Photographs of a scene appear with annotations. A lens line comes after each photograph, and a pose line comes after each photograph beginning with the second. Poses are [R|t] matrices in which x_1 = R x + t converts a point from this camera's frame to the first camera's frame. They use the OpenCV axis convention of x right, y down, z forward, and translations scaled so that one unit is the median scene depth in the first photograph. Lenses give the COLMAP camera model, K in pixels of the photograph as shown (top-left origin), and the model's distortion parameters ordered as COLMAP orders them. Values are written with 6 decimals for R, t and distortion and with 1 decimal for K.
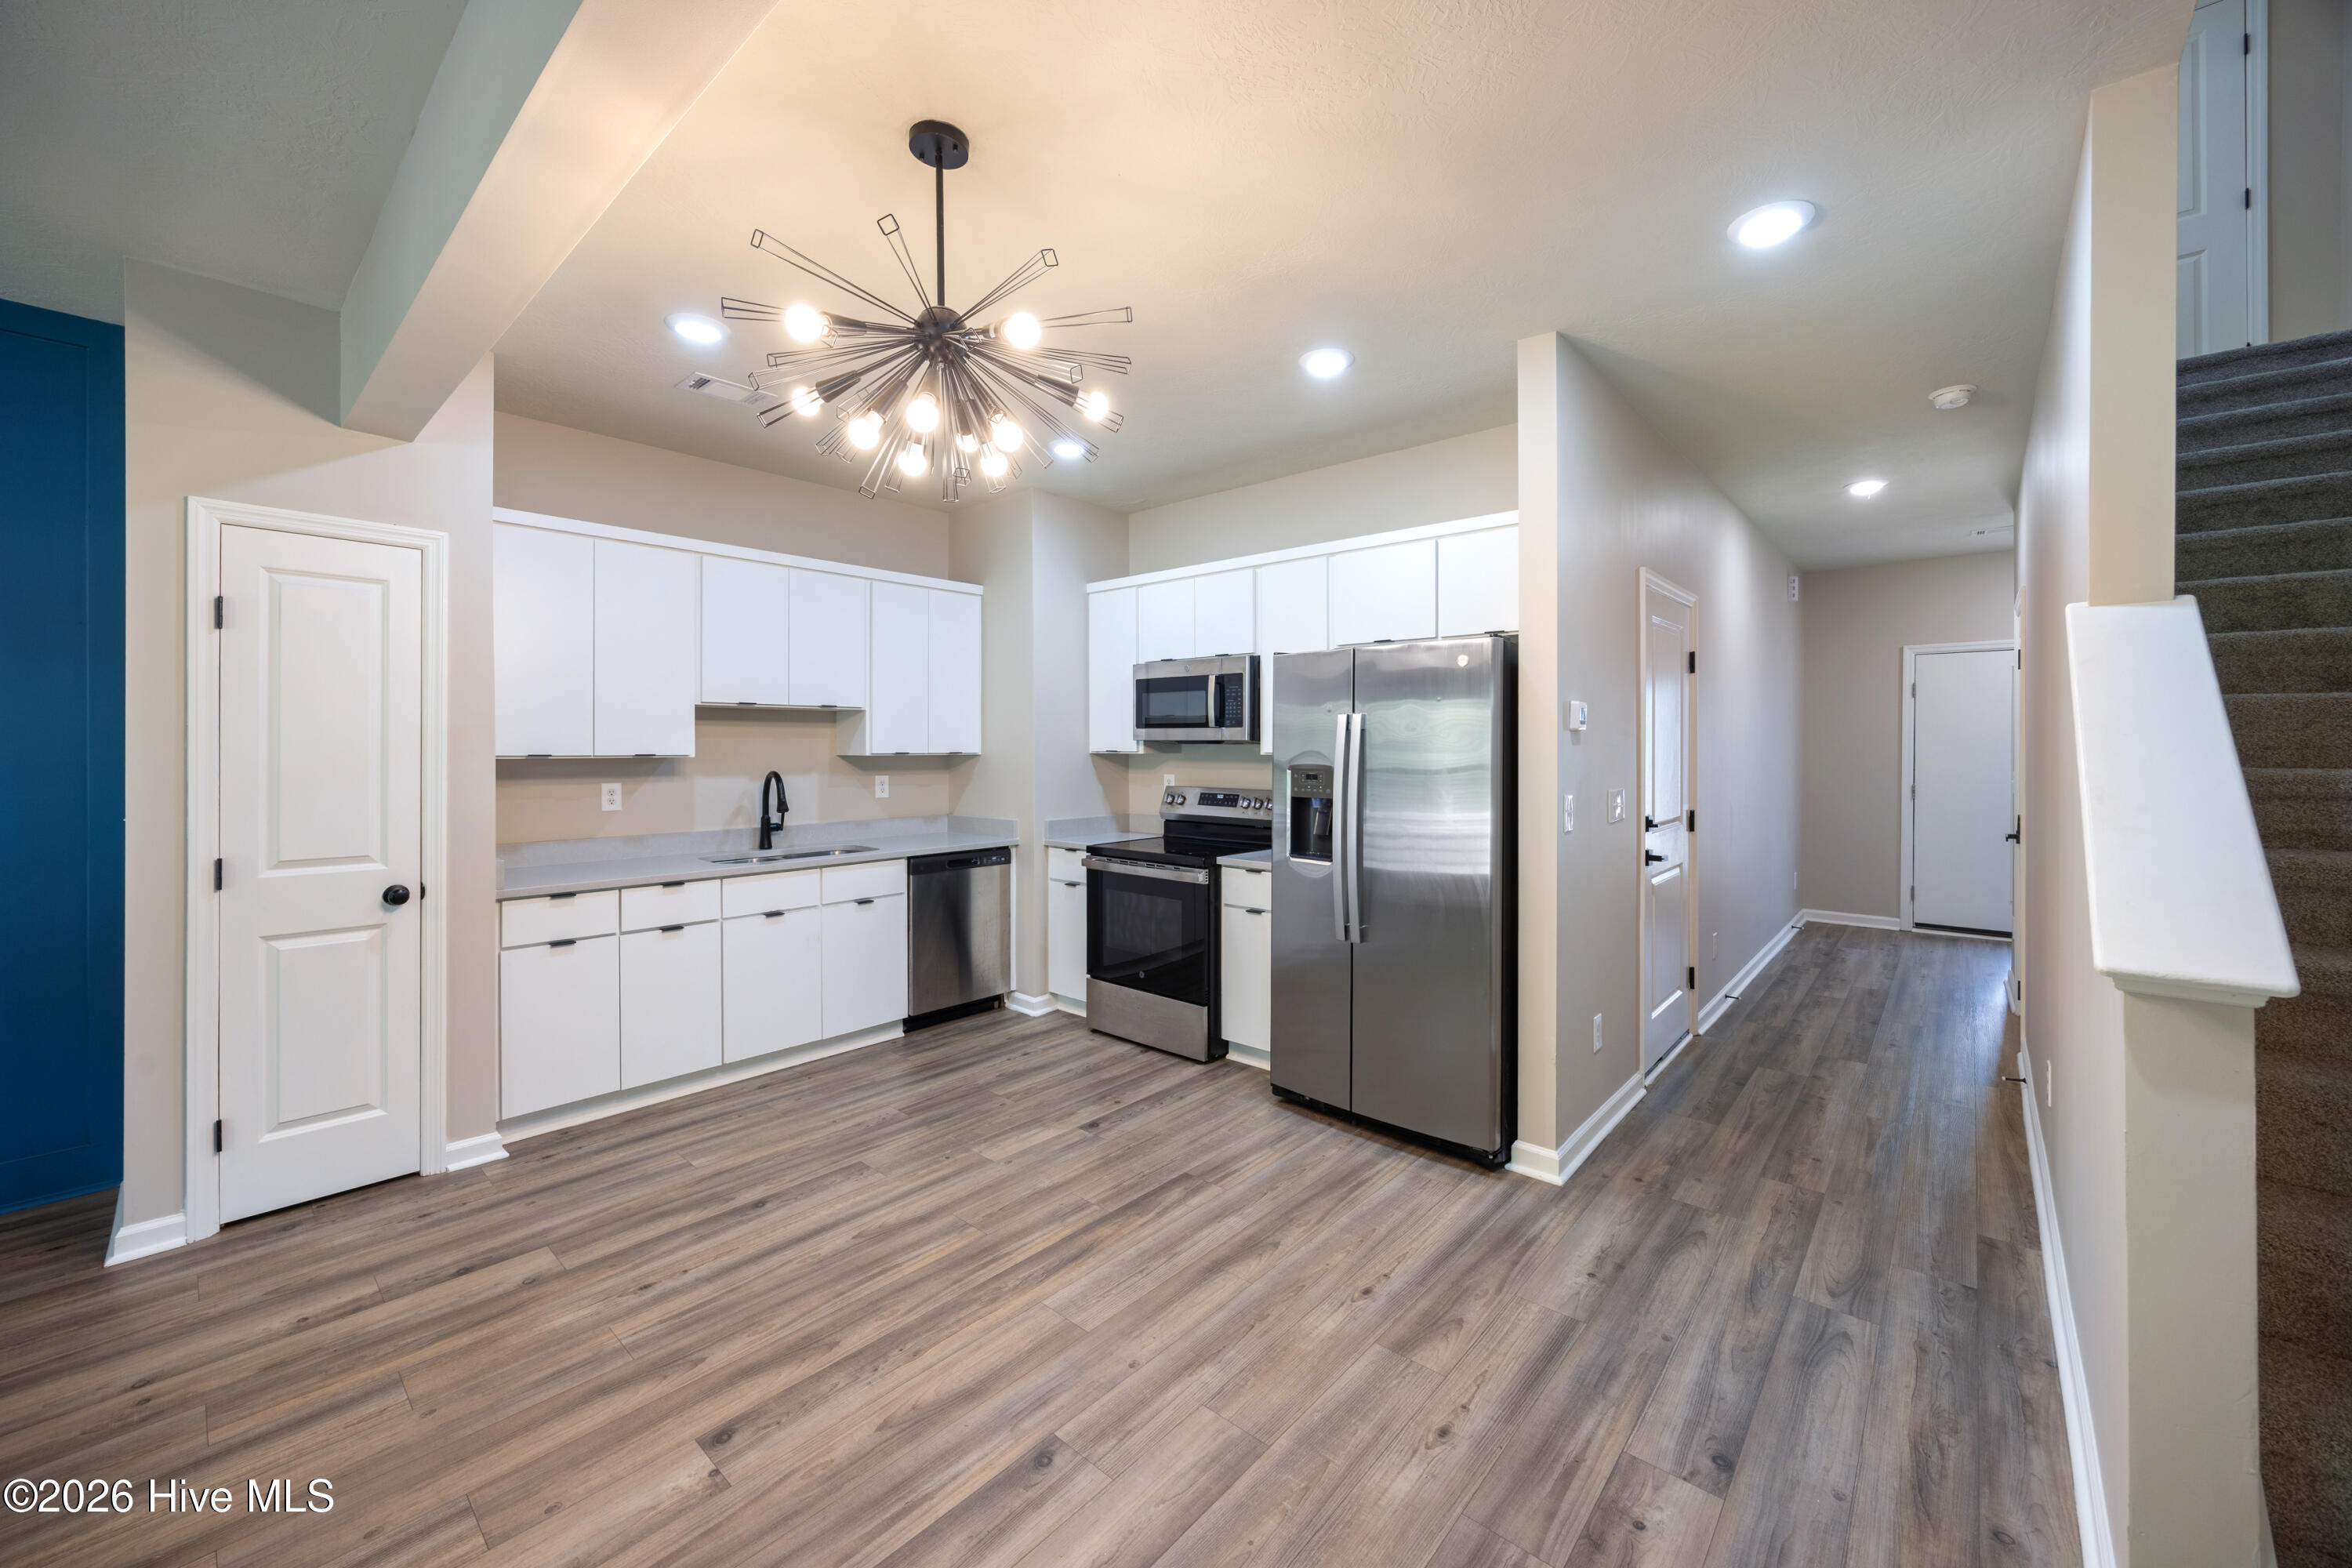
lens RADIAL K [[895.0, 0, 1171.6], [0, 895.0, 751.8], [0, 0, 1]] dist [-0.004598, -0.000256]
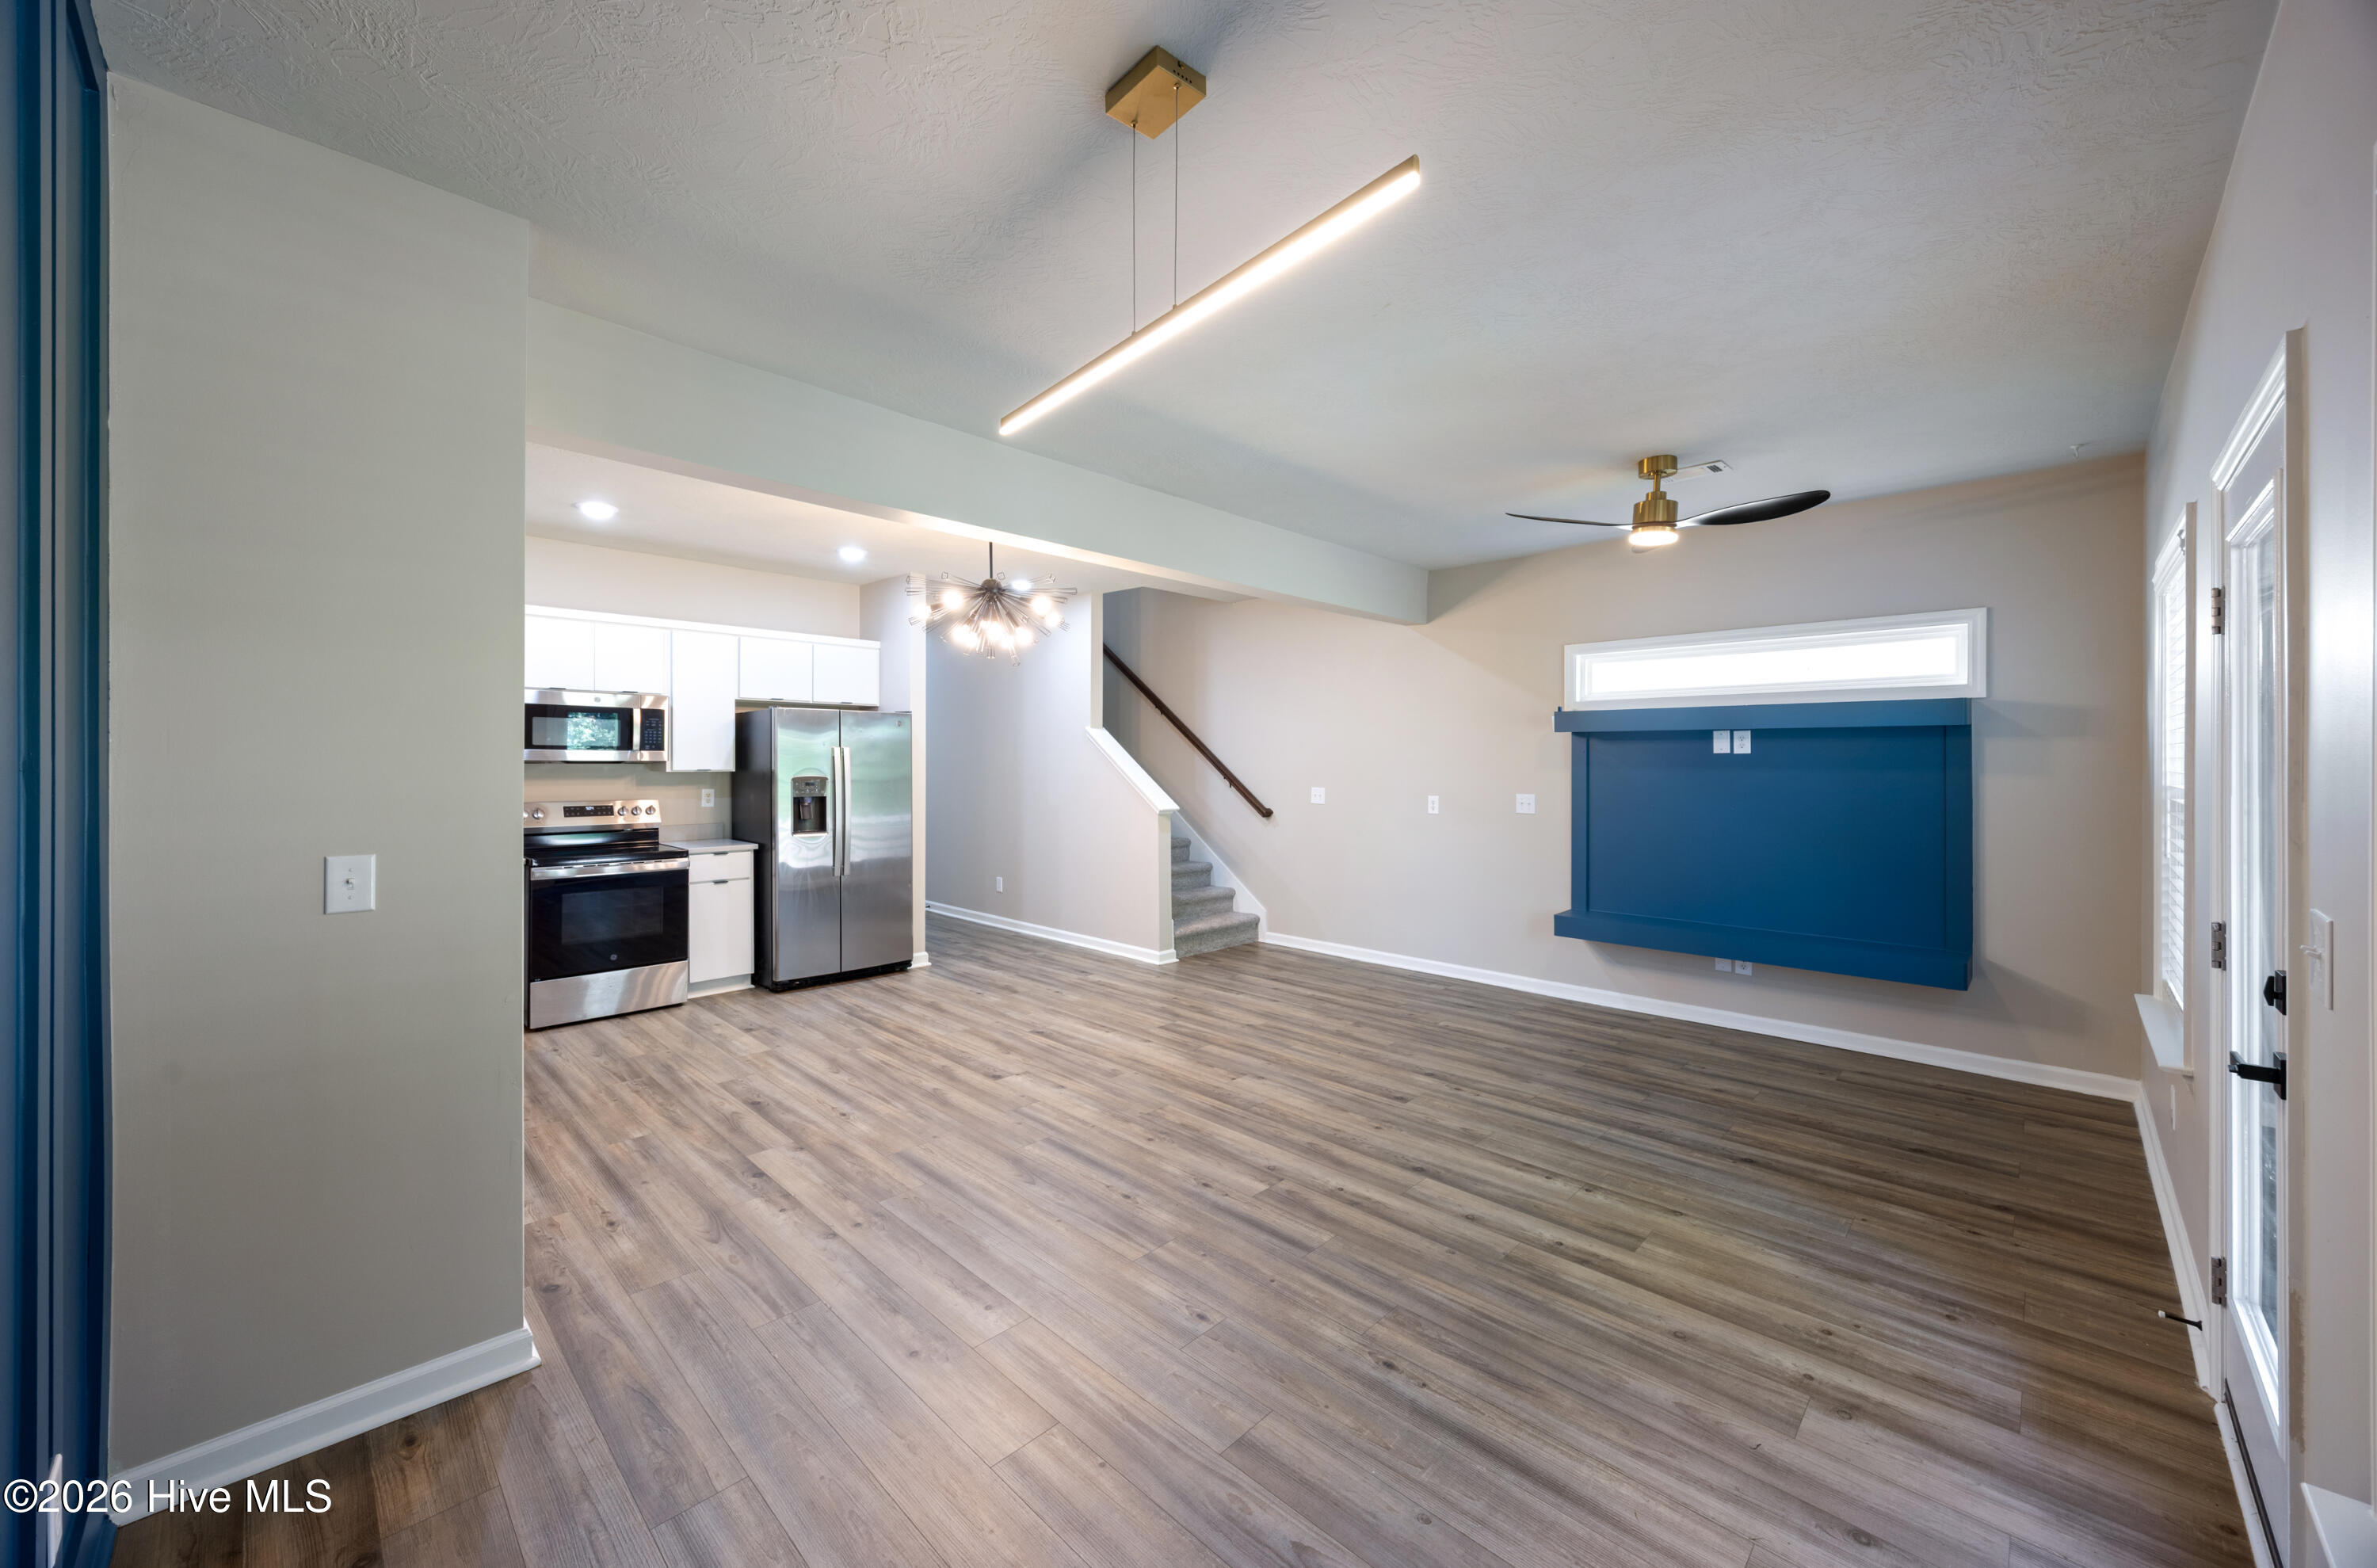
lens RADIAL K [[888.9, 0, 1192.1], [0, 888.9, 766.7], [0, 0, 1]] dist [-0.001858, 0.000260]
pose [[0.039314, -0.005824, 0.999210, -1.545871], [0.003681, 0.999977, 0.005684, -0.011250], [-0.999220, 0.003455, 0.039335, 0.239628]]
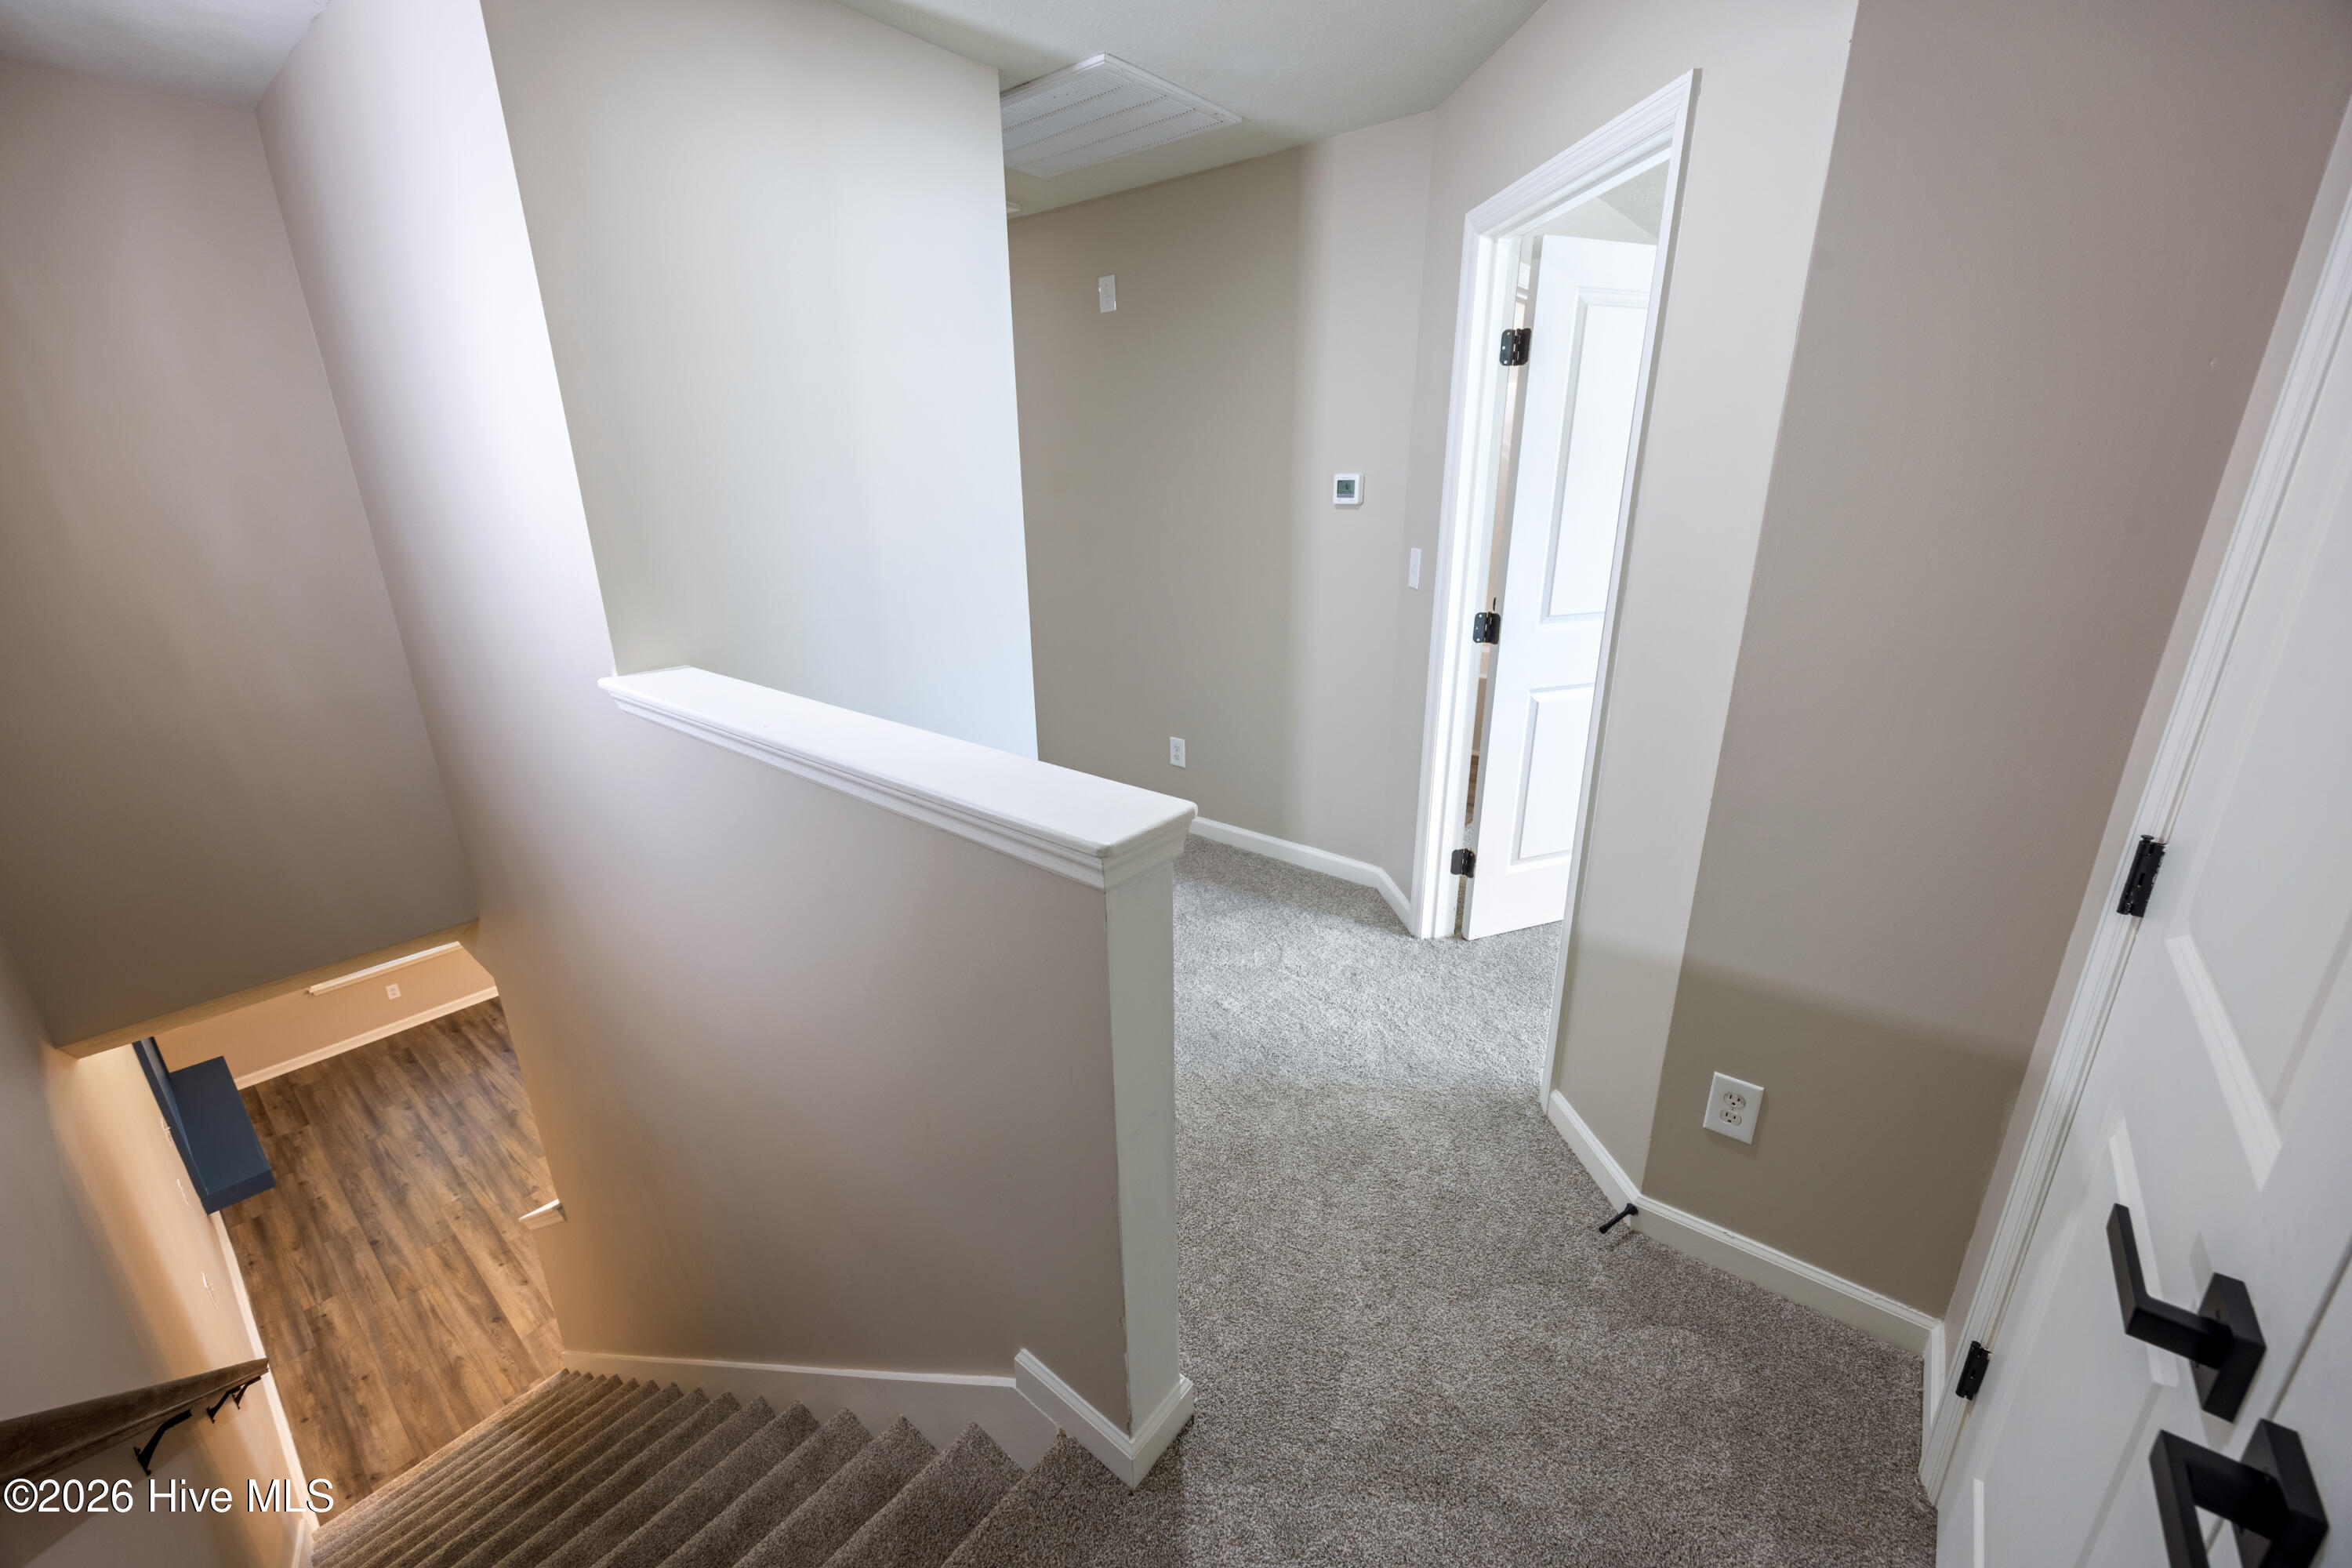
lens RADIAL K [[895.0, 0, 1184.2], [0, 895.0, 761.7], [0, 0, 1]] dist [-0.004598, -0.000256]
pose [[0.066938, 0.303897, -0.950350, 1.589196], [-0.003890, 0.952559, 0.304329, -0.992126], [0.997750, -0.016674, 0.064944, 1.278674]]
